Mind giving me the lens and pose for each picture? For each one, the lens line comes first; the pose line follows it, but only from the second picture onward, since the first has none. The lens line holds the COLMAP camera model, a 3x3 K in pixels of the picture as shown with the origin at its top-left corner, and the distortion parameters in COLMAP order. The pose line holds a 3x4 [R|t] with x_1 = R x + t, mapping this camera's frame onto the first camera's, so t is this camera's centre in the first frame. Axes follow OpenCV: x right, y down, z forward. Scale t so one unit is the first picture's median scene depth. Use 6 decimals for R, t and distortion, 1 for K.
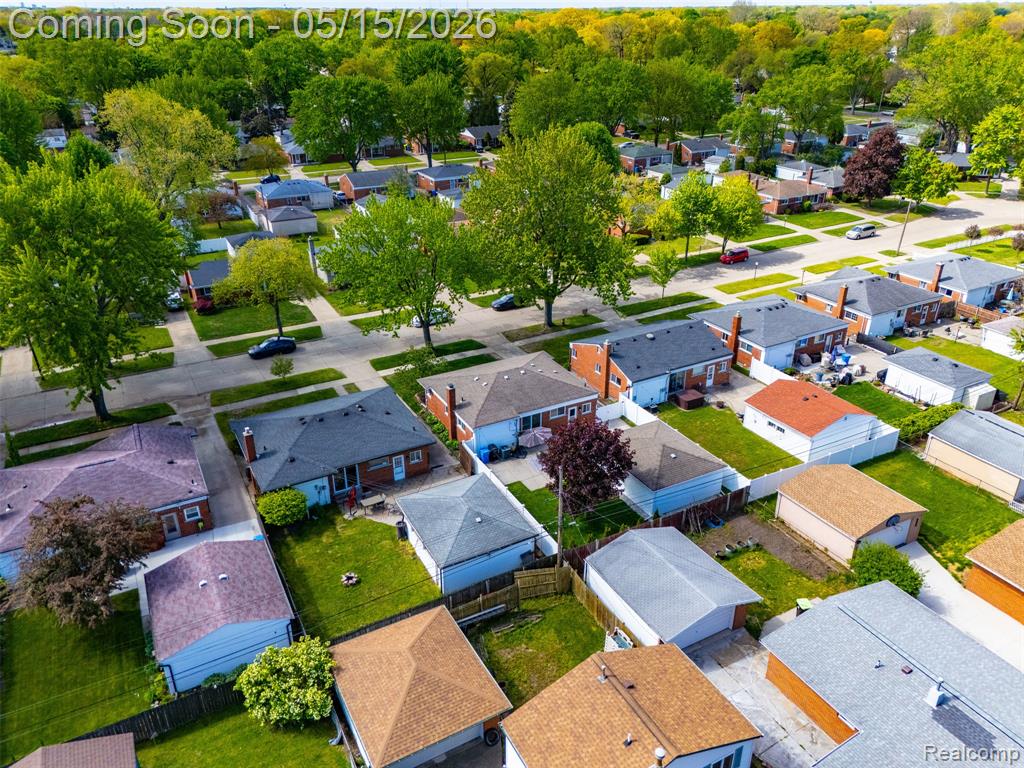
lens RADIAL K [[750.7, 0, 513.8], [0, 750.7, 385.1], [0, 0, 1]] dist [0.073746, -0.066141]
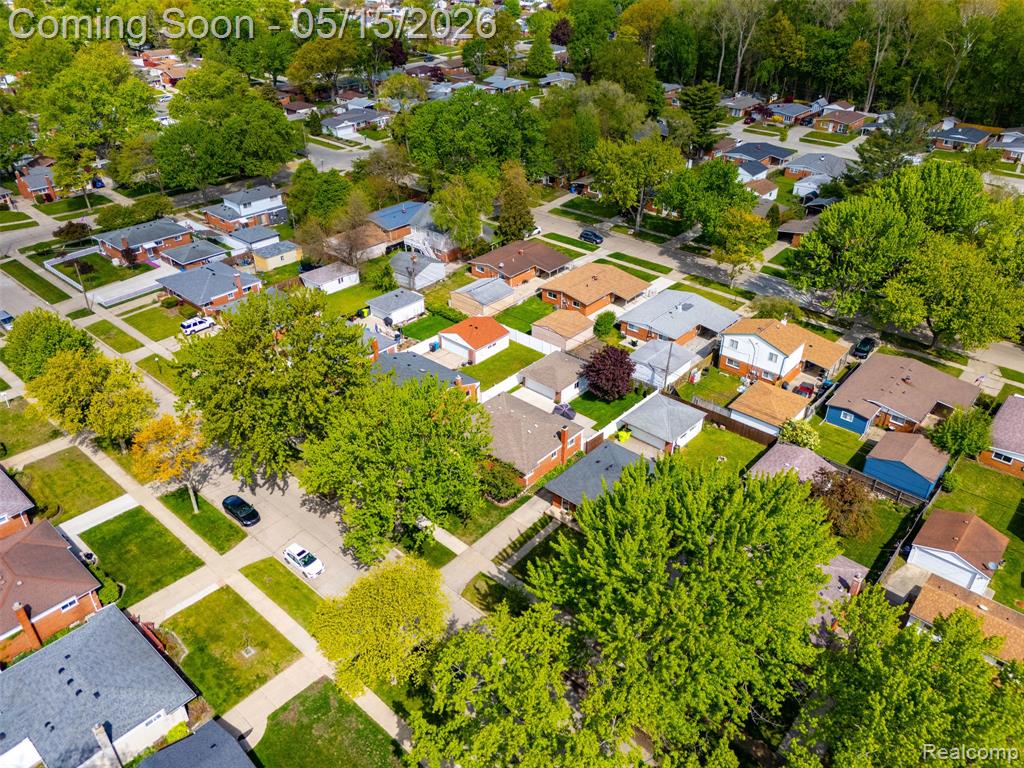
lens RADIAL K [[750.7, 0, 513.8], [0, 750.7, 385.1], [0, 0, 1]] dist [0.073746, -0.066141]
pose [[-0.350869, -0.497557, 0.793302, -0.889801], [0.409974, 0.680036, 0.607843, -0.746041], [-0.841910, 0.538506, -0.034618, 0.870827]]
